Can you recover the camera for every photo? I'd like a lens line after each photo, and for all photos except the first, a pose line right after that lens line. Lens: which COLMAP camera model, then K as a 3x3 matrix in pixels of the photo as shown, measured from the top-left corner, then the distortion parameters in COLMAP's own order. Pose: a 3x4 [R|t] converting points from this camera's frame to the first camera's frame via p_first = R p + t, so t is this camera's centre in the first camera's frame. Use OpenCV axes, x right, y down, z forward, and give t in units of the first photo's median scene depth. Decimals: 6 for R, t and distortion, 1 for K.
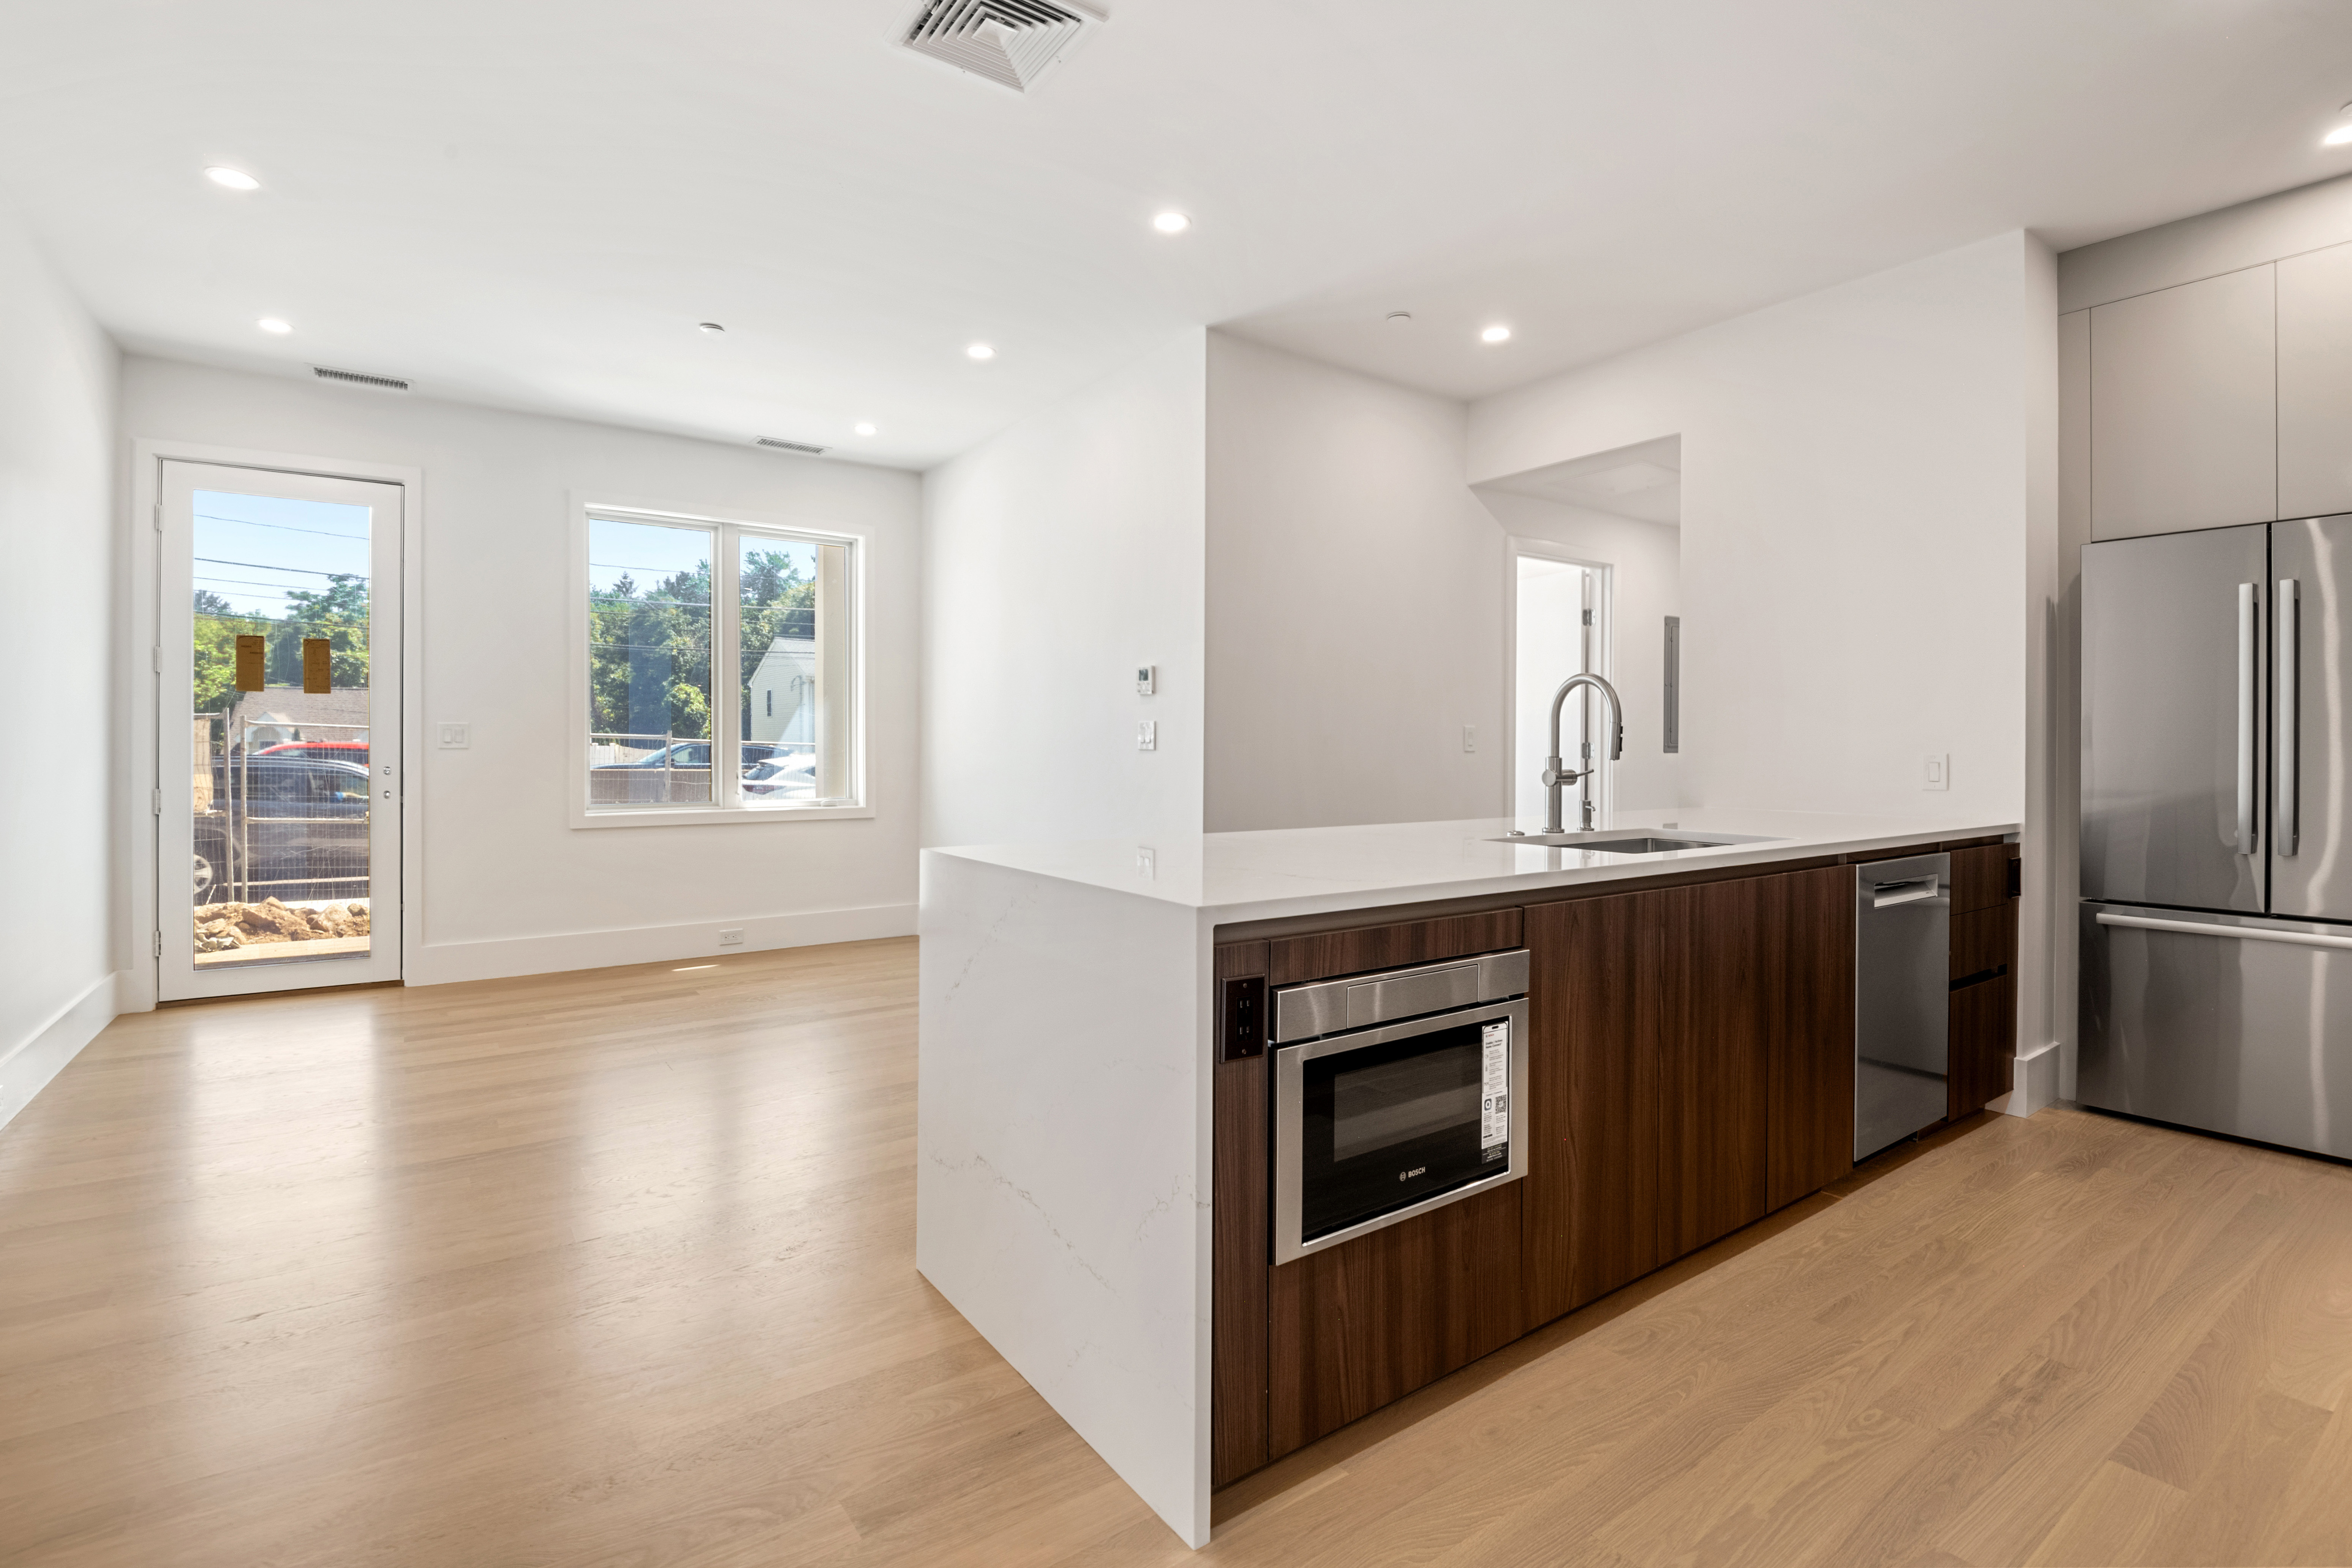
lens RADIAL K [[1088.4, 0, 1190.7], [0, 1088.4, 762.0], [0, 0, 1]] dist [0.002194, -0.012693]
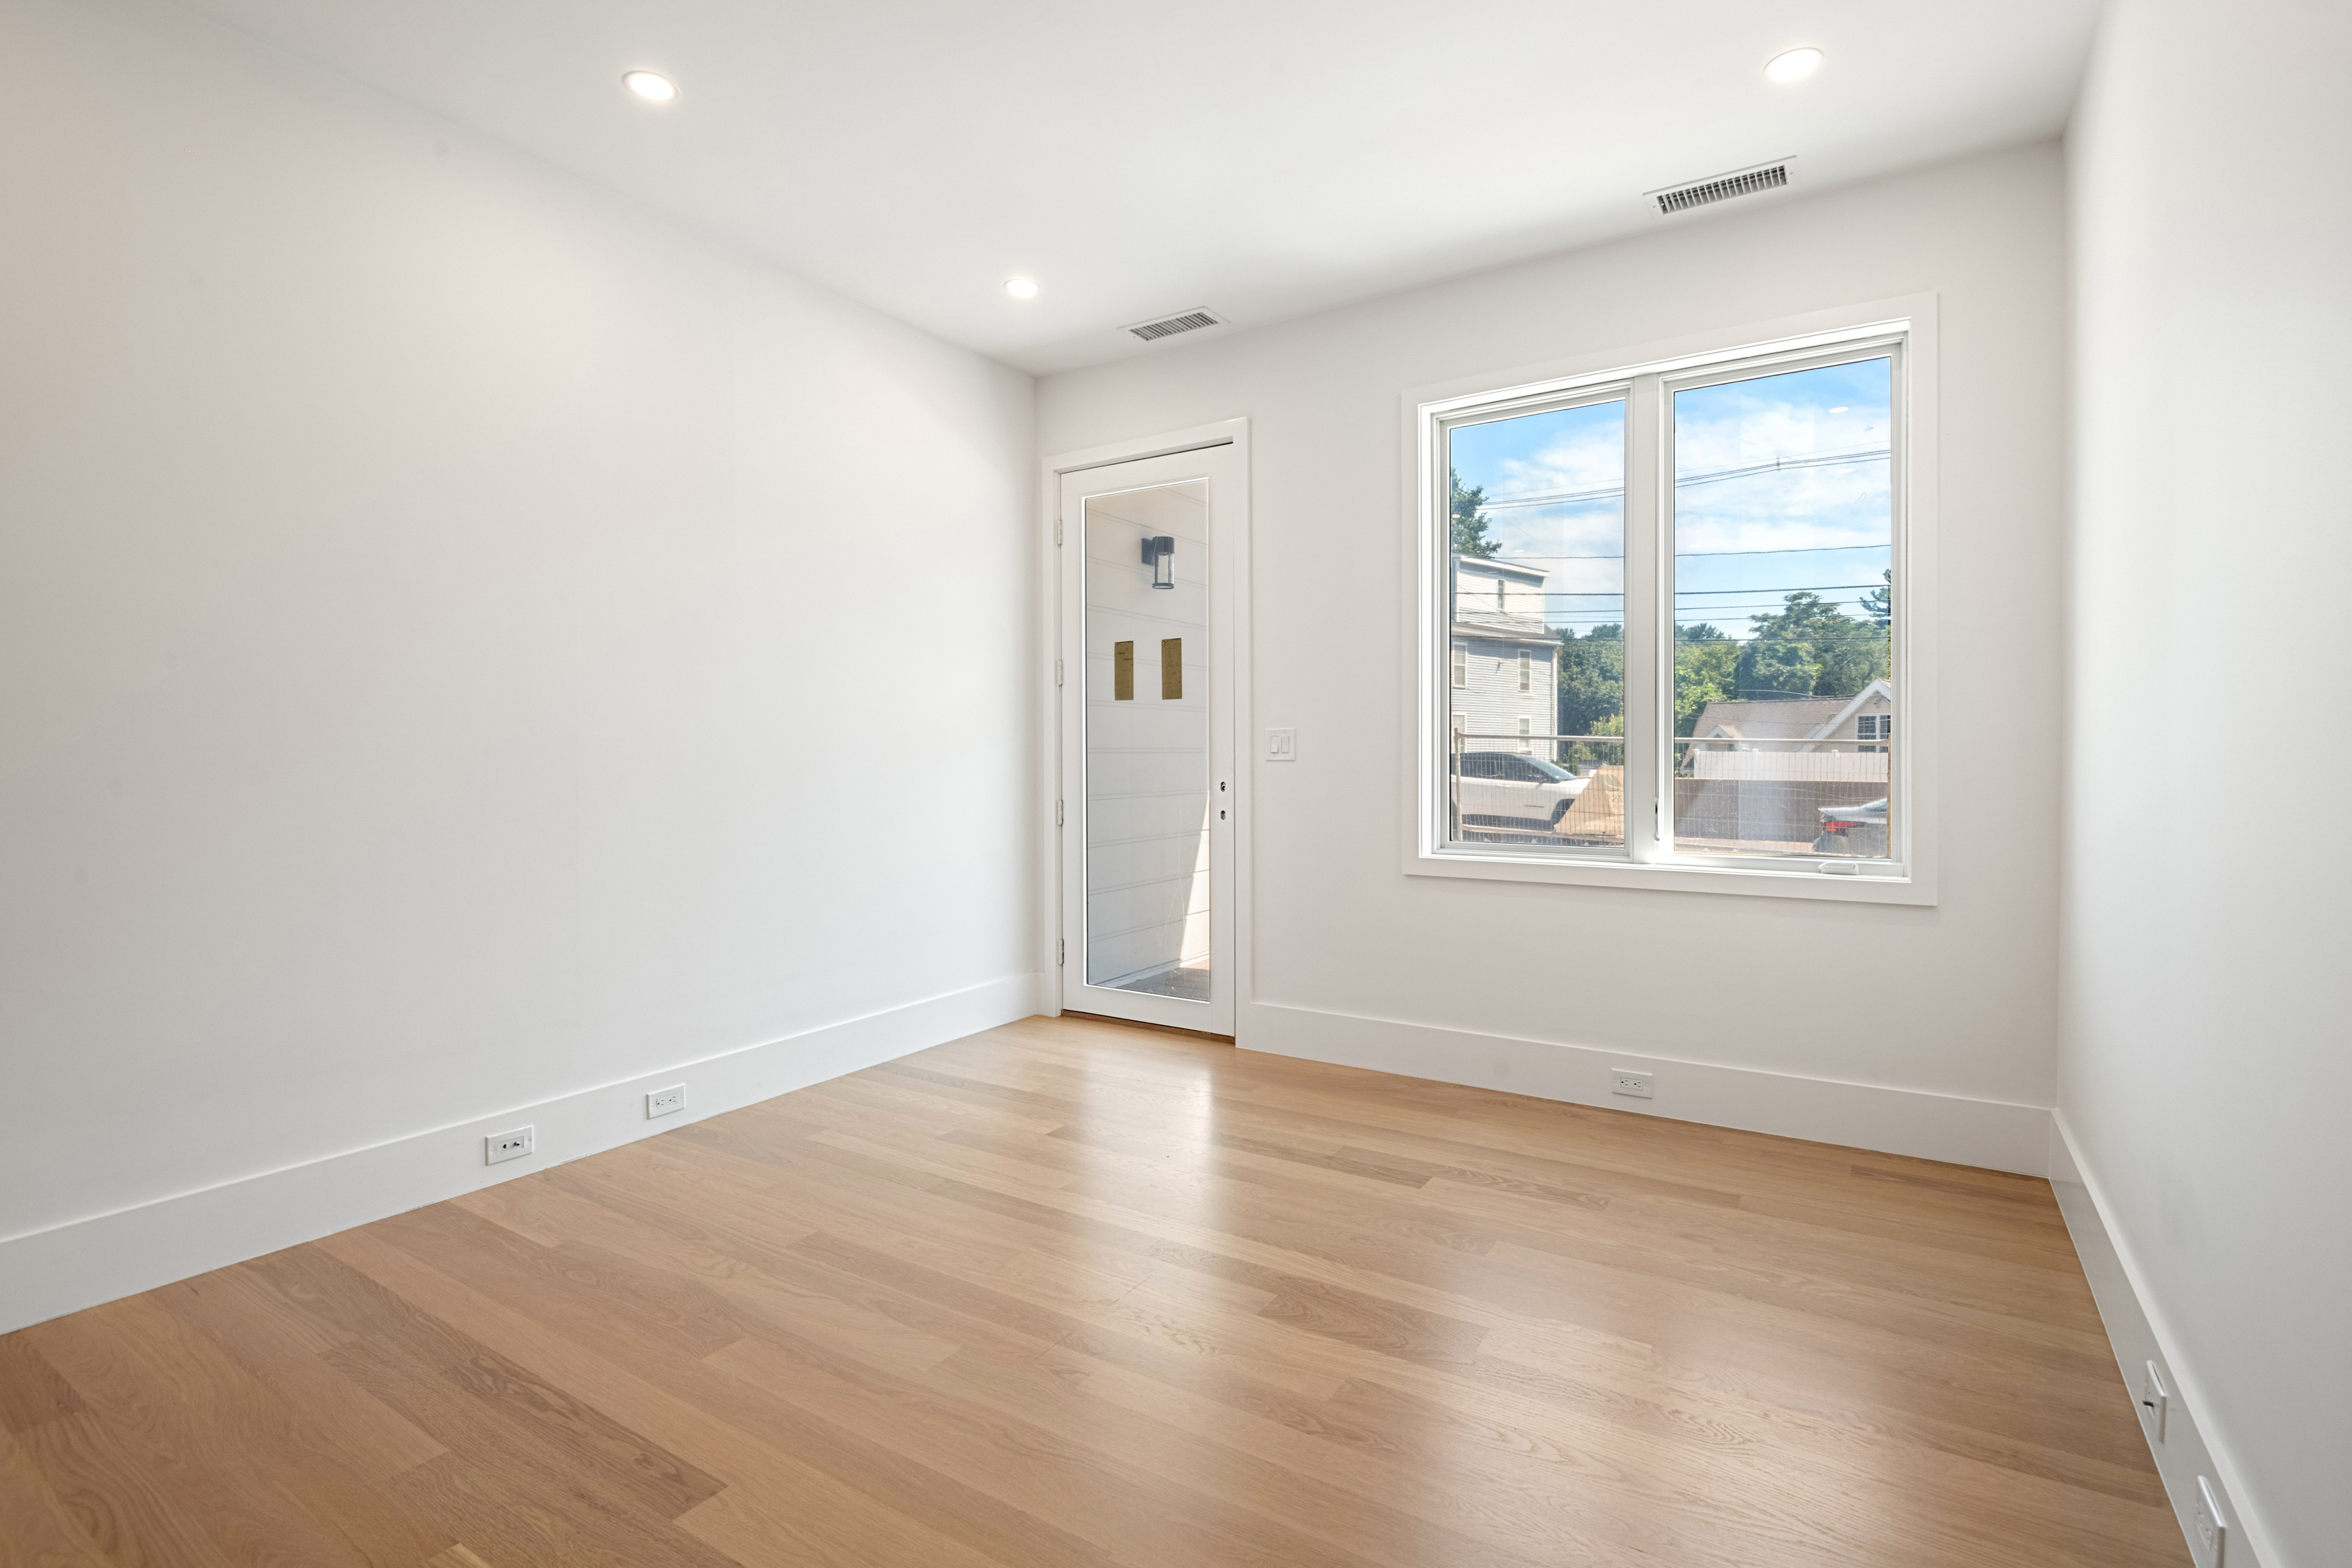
lens RADIAL K [[1100.5, 0, 1172.8], [0, 1100.5, 759.3], [0, 0, 1]] dist [0.019858, -0.021319]
pose [[0.362630, -0.002440, -0.931930, 0.048735], [-0.007246, 0.999959, -0.005438, -0.009118], [0.931905, 0.008725, 0.362597, 0.714099]]
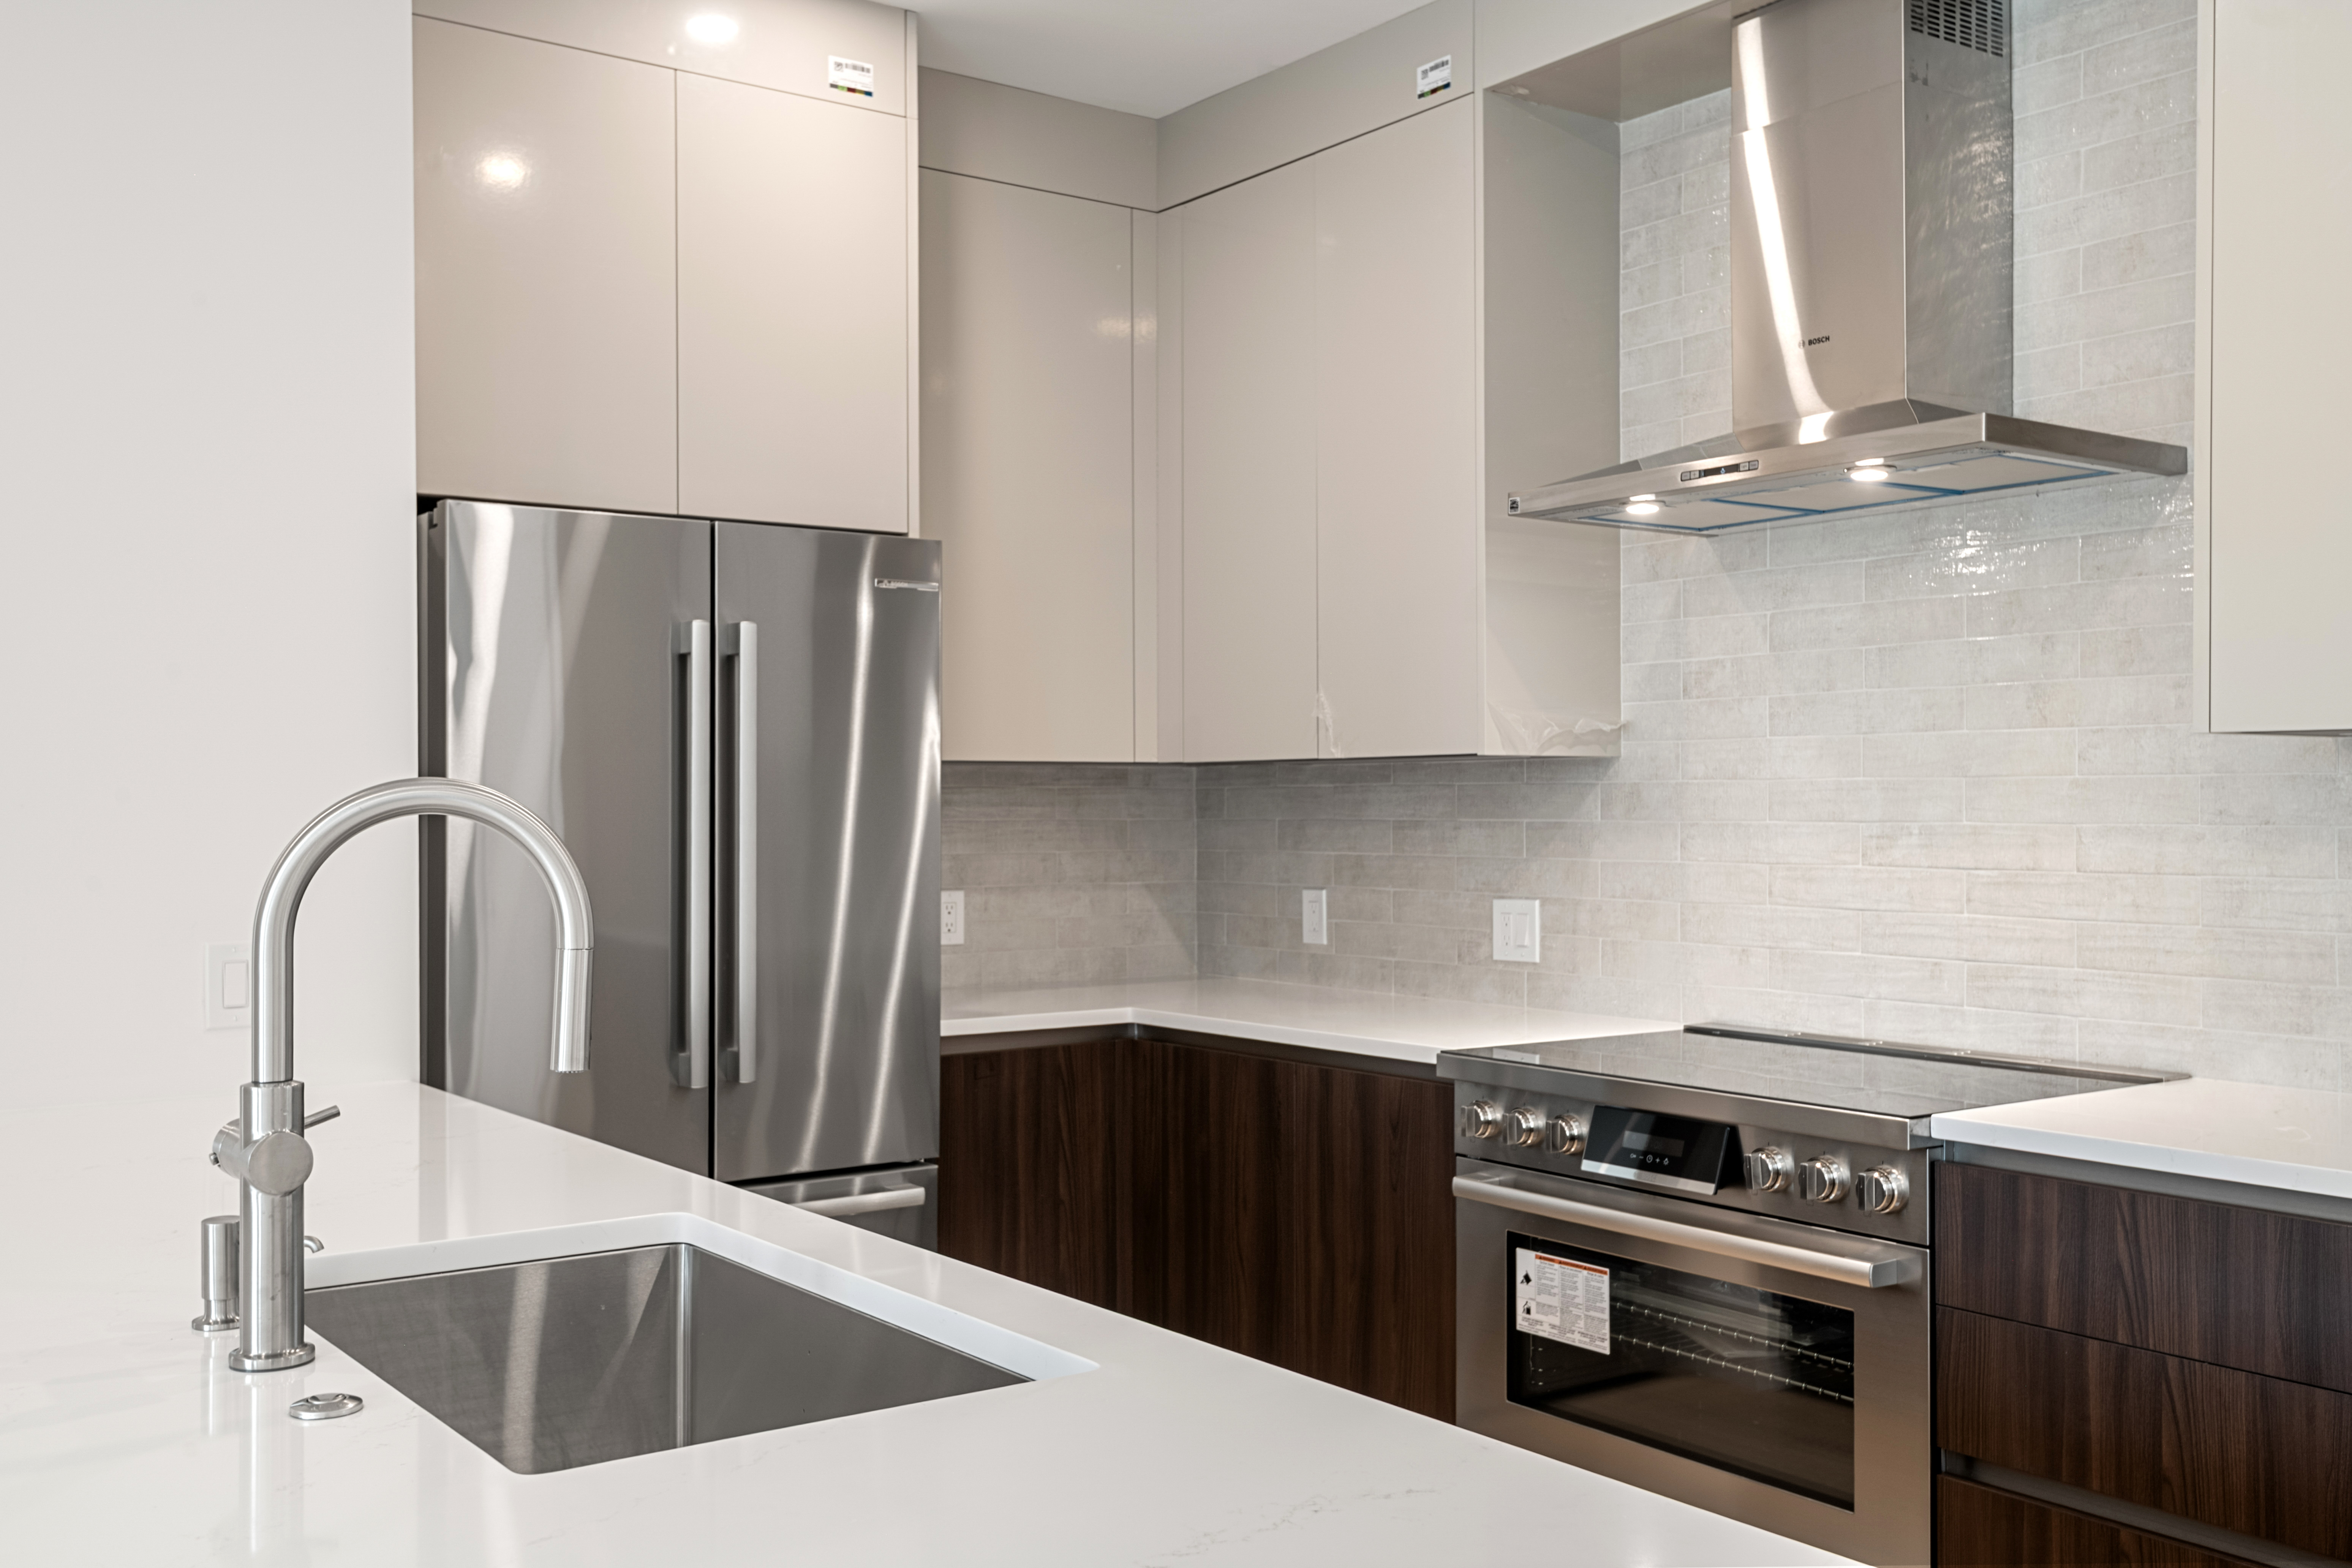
lens RADIAL K [[2193.7, 0, 1176.9], [0, 2193.7, 802.0], [0, 0, 1]] dist [0.017925, 0.008166]
pose [[-0.002556, -0.005371, 0.999982, -0.129253], [0.015063, 0.999872, 0.005409, -0.045634], [-0.999883, 0.015077, -0.002475, 0.491589]]
